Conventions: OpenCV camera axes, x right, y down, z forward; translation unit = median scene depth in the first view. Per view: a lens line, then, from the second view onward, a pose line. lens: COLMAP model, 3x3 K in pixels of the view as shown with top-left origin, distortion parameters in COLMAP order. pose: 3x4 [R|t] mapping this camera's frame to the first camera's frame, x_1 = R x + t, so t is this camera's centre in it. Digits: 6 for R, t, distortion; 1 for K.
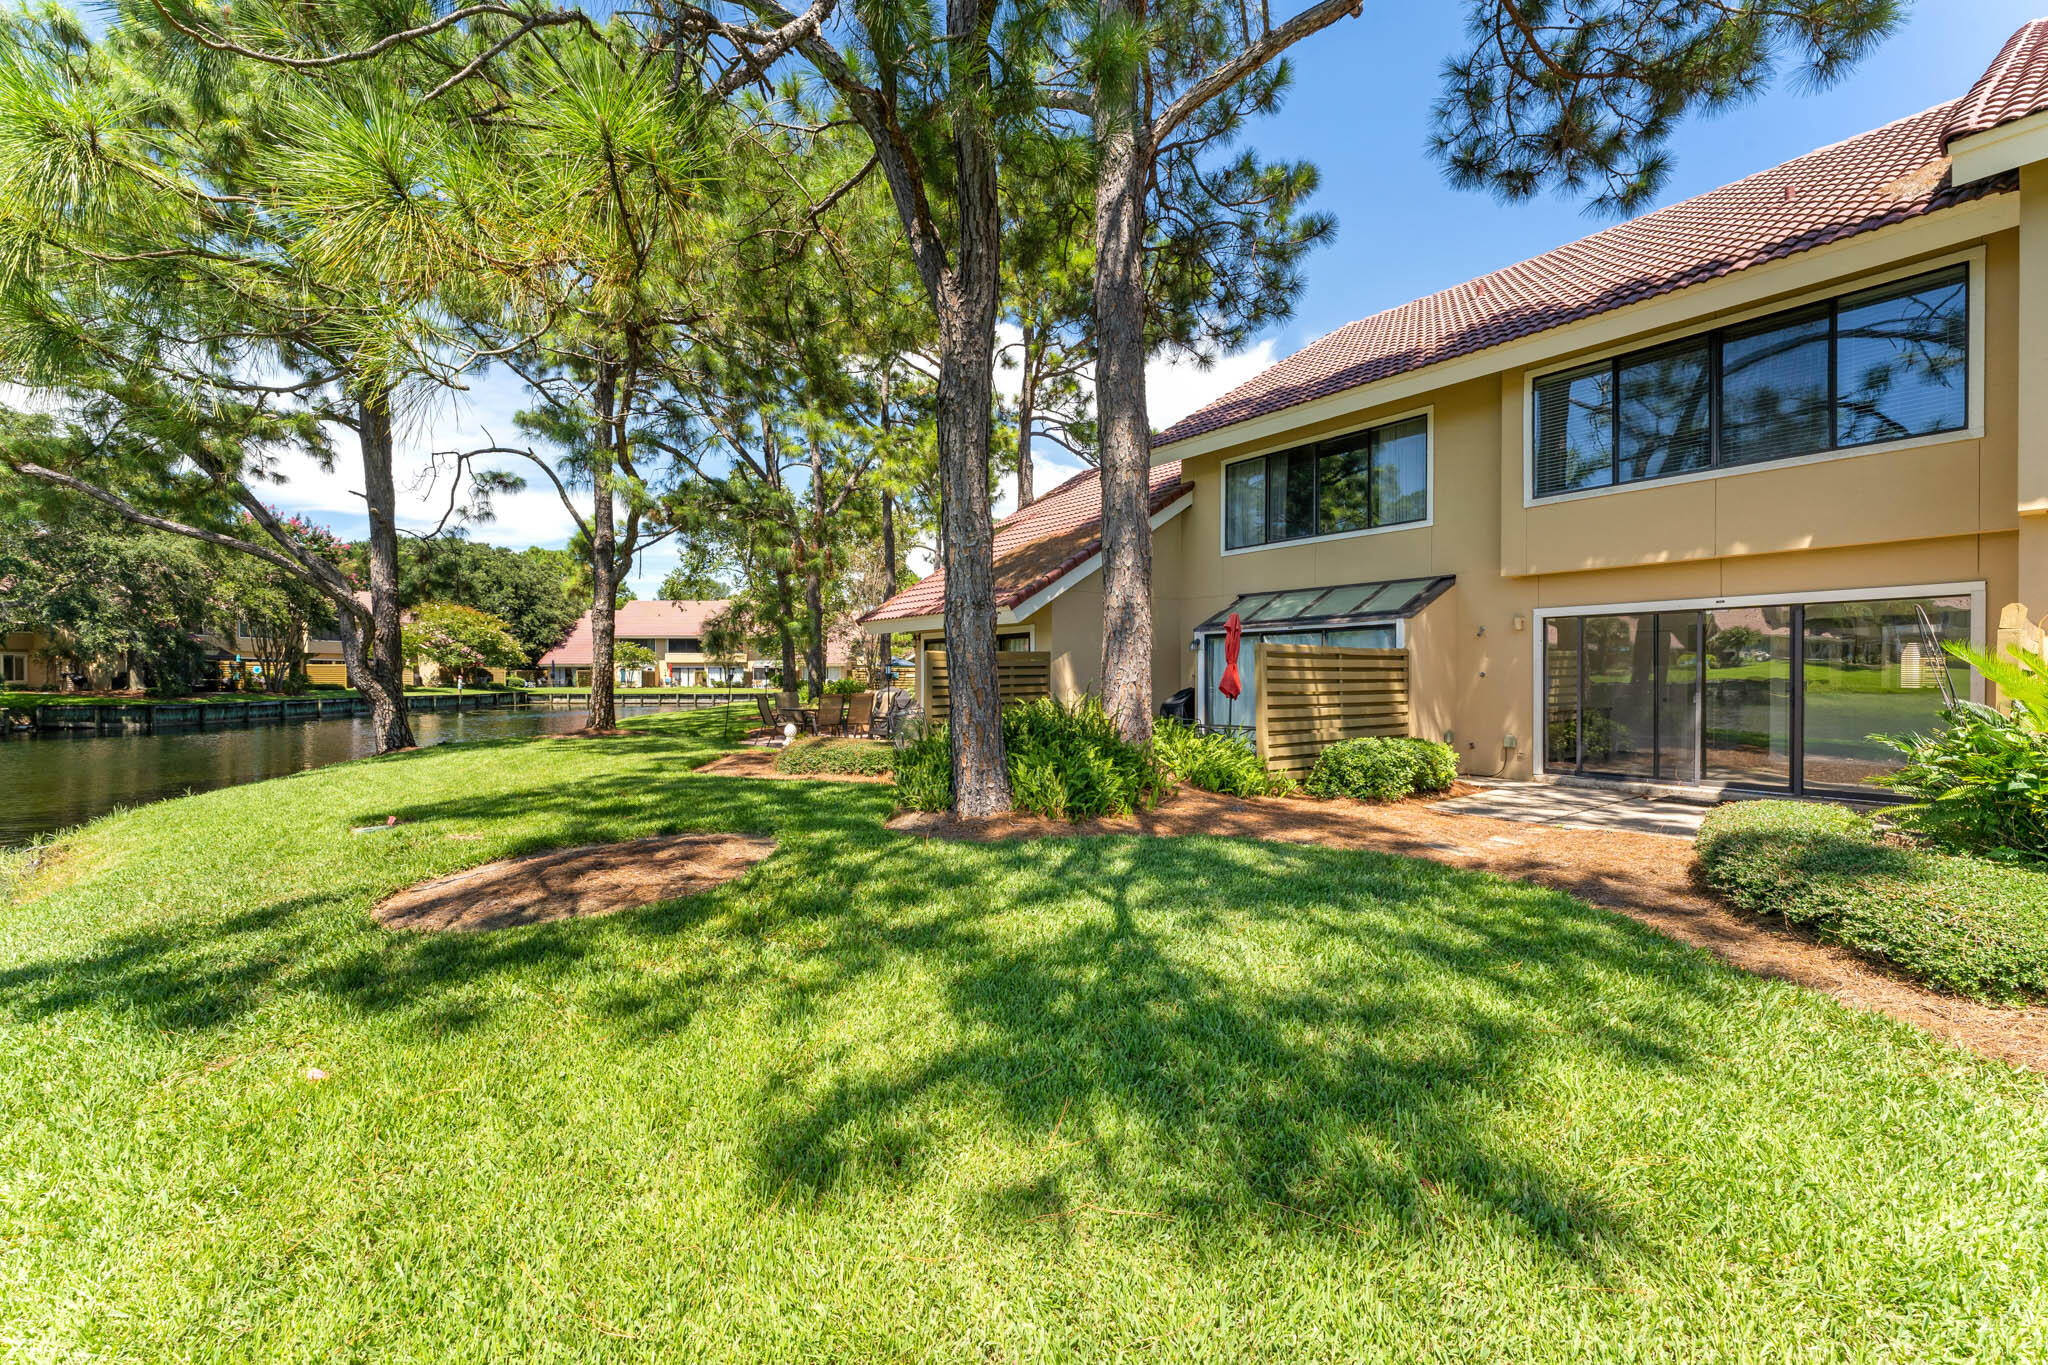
lens RADIAL K [[855.9, 0, 1003.0], [0, 855.9, 639.2], [0, 0, 1]] dist [-0.003312, -0.000219]
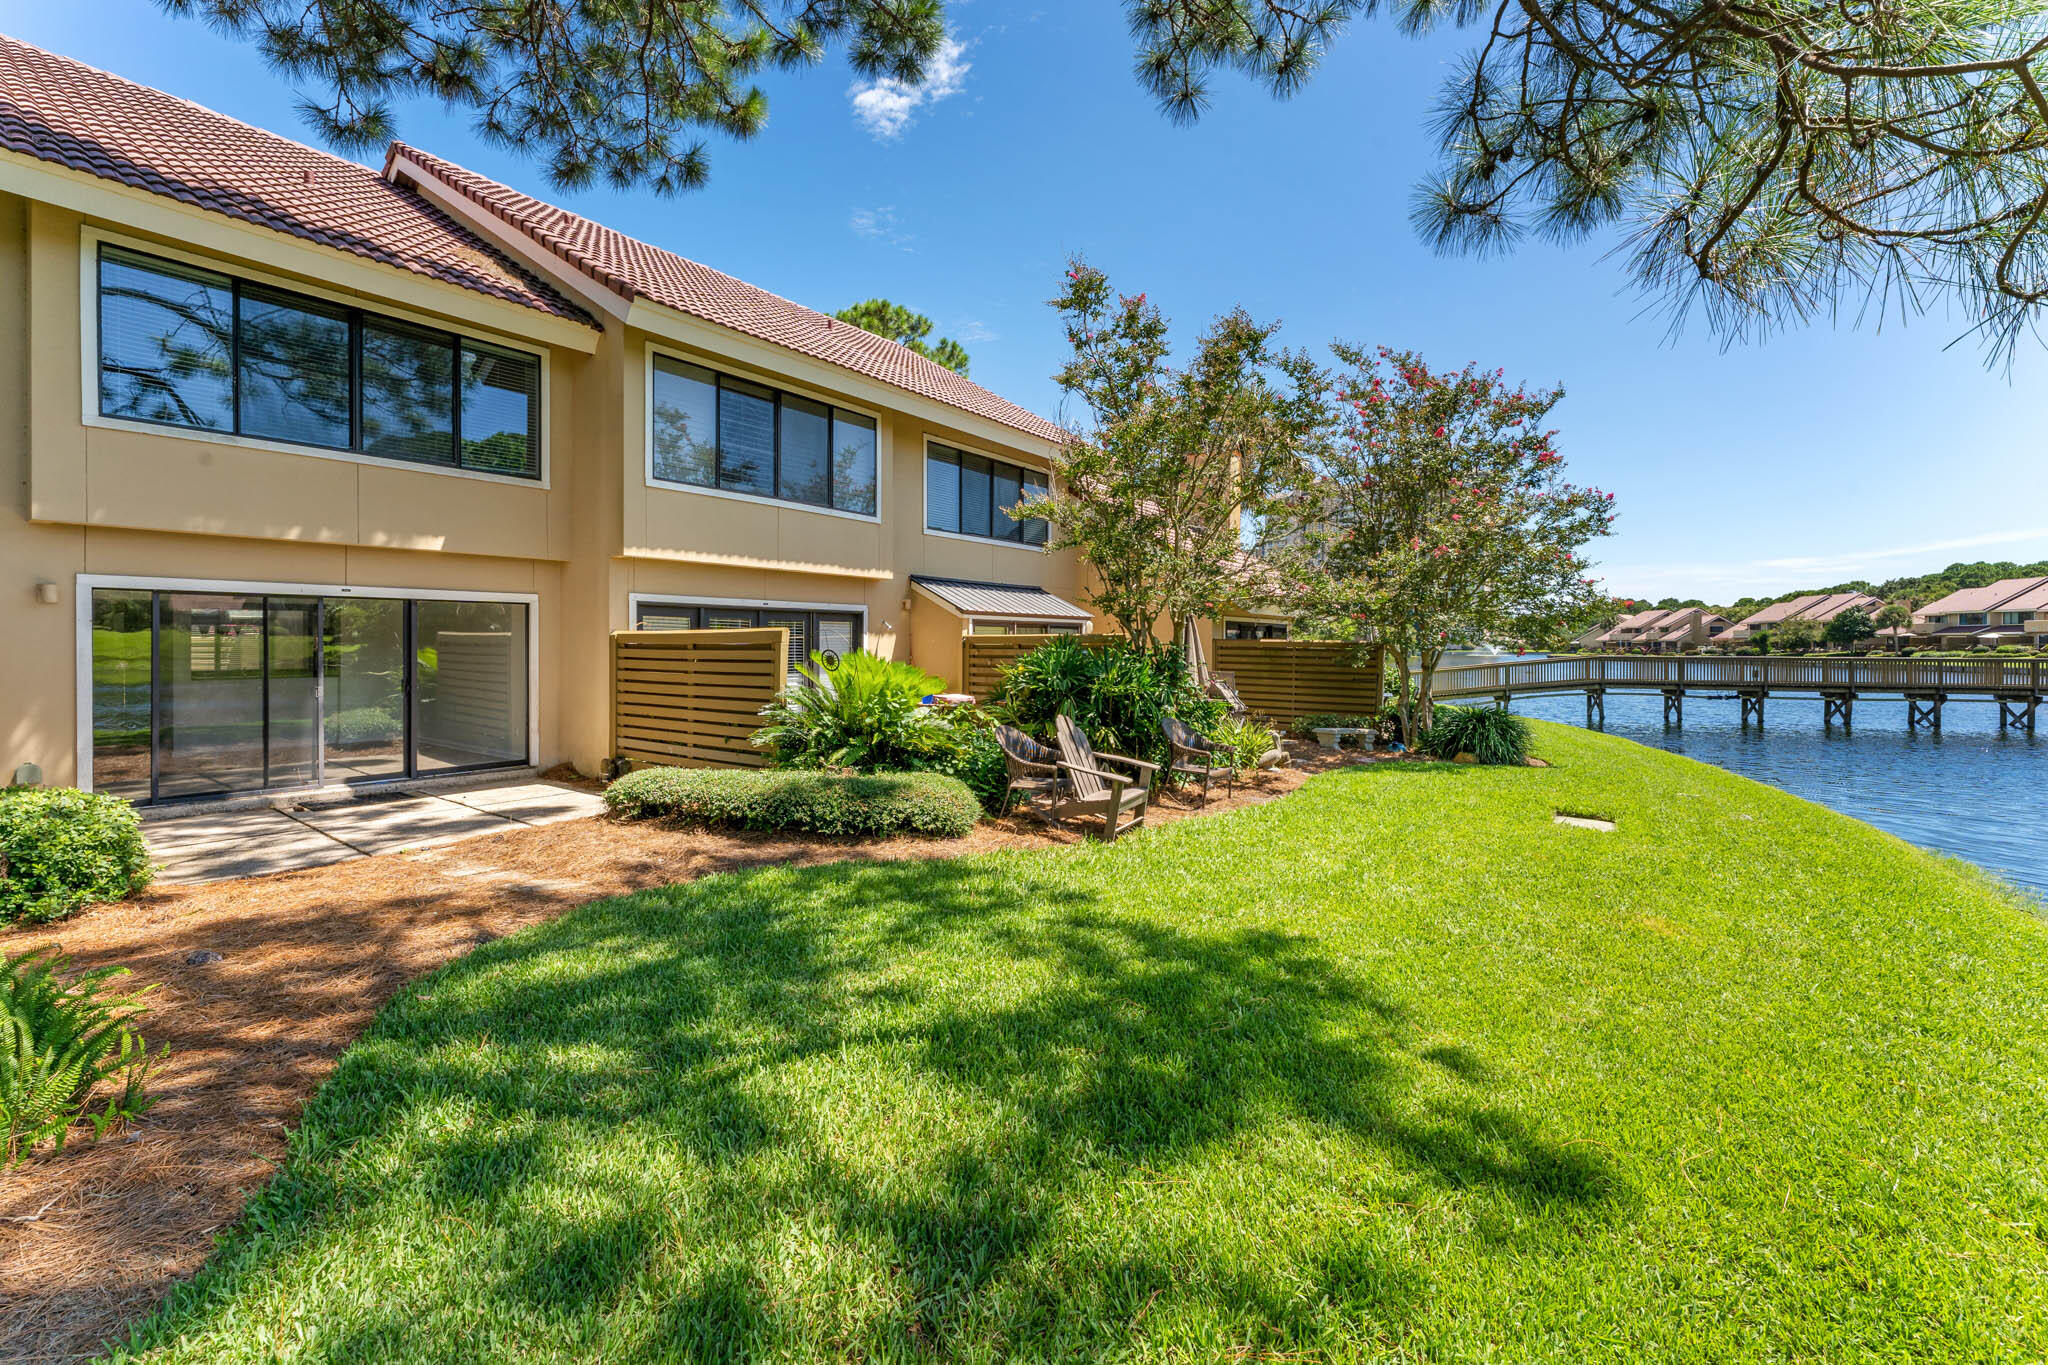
lens RADIAL K [[855.9, 0, 1003.0], [0, 855.9, 639.2], [0, 0, 1]] dist [-0.003312, -0.000219]
pose [[-0.305090, 0.002949, 0.952319, -0.710458], [-0.041975, 0.998982, -0.016541, -0.008604], [-0.951398, -0.045020, -0.304655, 1.376698]]
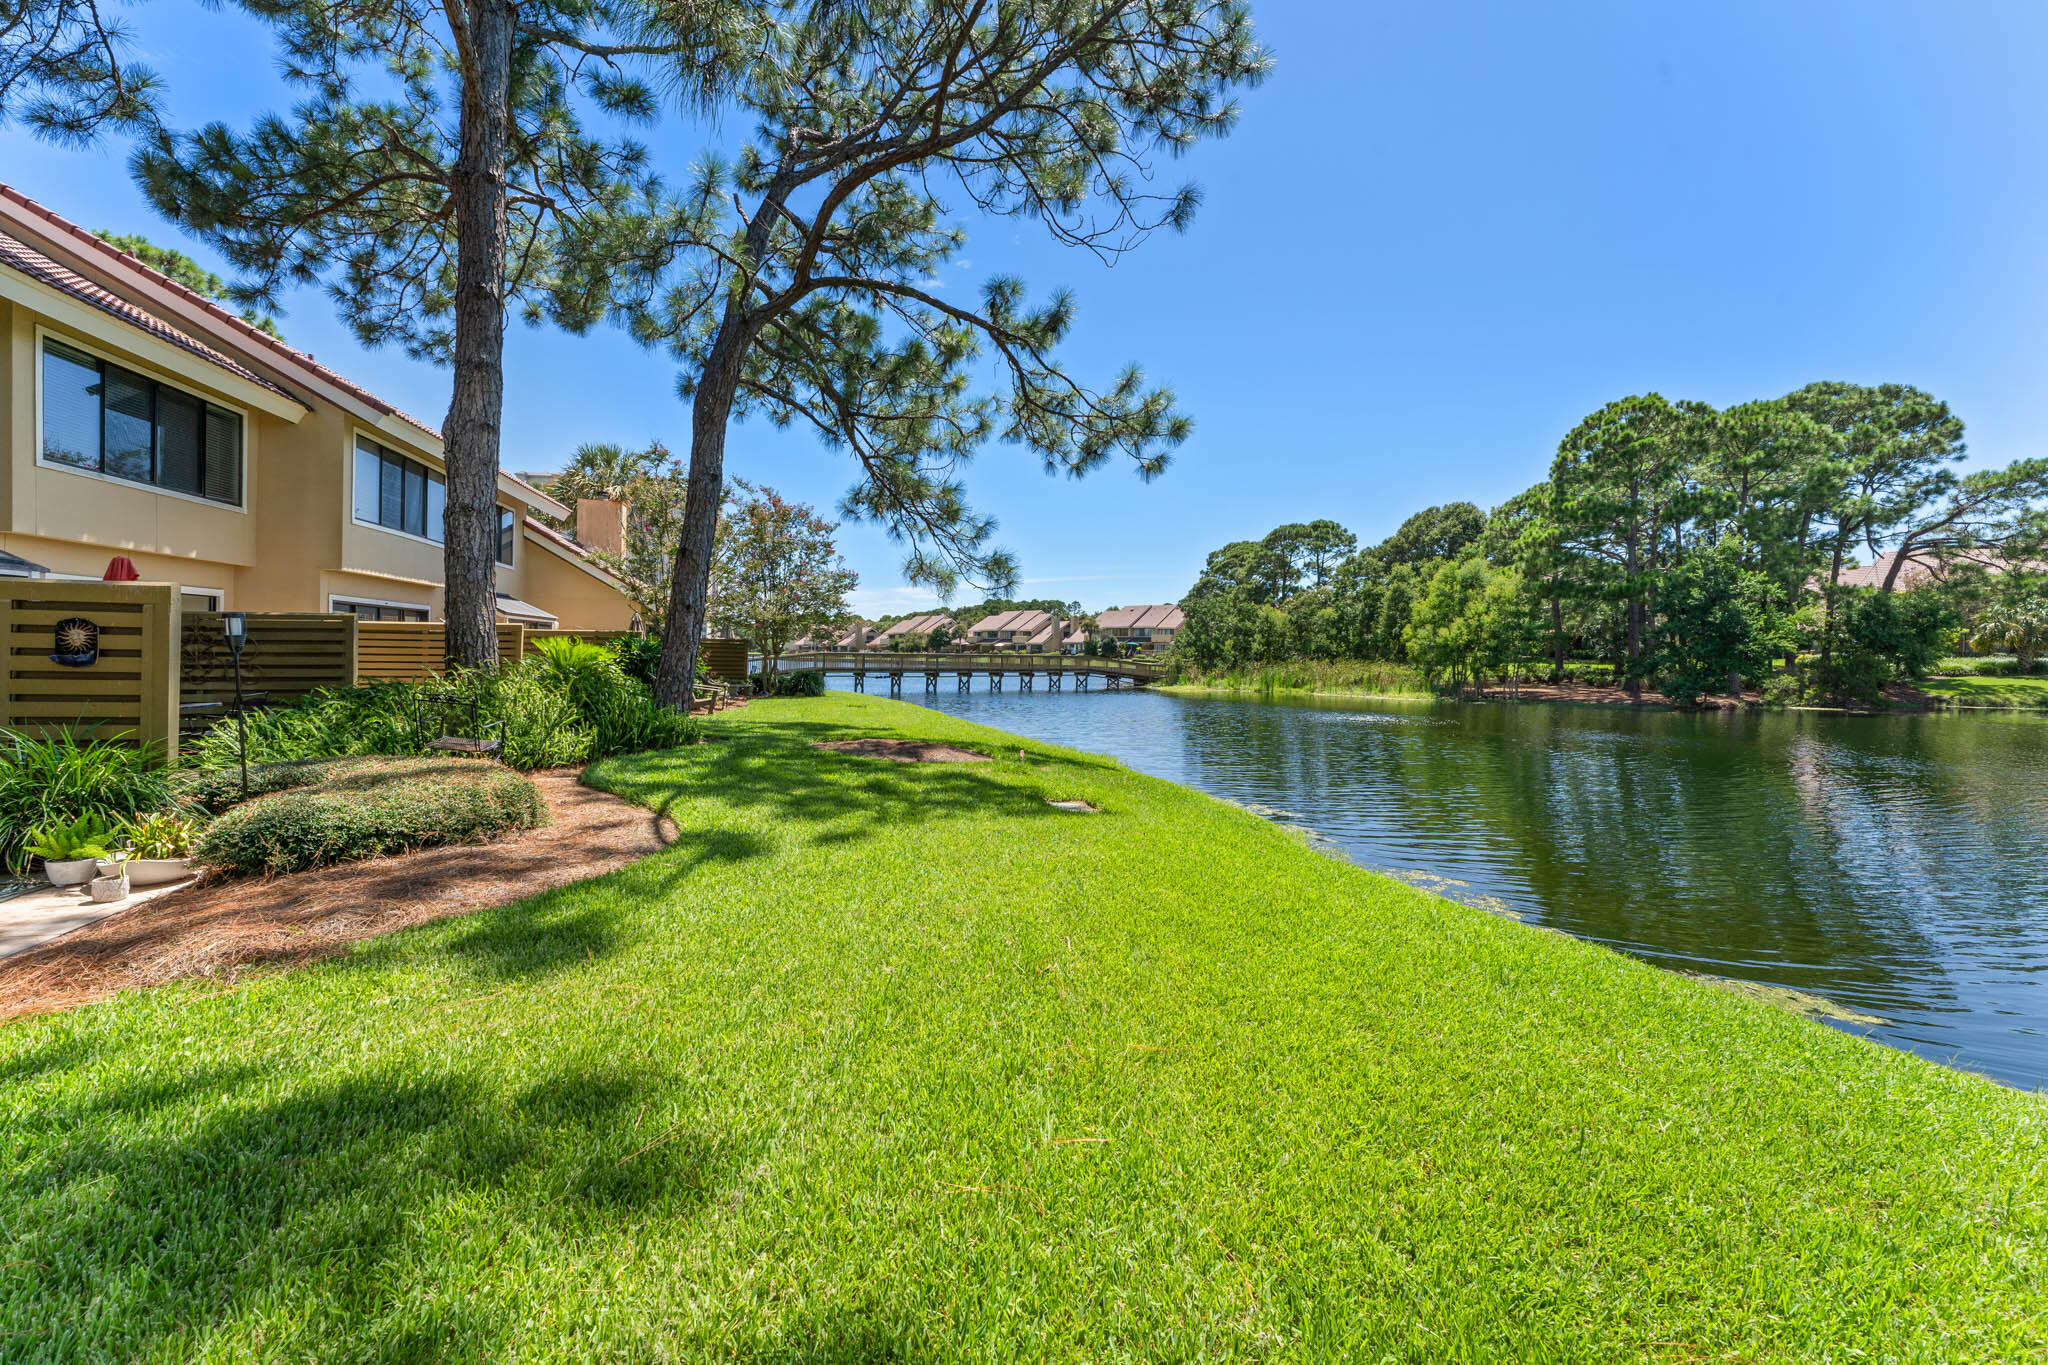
lens RADIAL K [[855.9, 0, 1003.0], [0, 855.9, 639.2], [0, 0, 1]] dist [-0.003312, -0.000219]
pose [[-0.918556, -0.007712, 0.395217, -2.319849], [-0.031089, 0.998122, -0.052780, 0.185880], [-0.394067, -0.060768, -0.917070, 4.331484]]
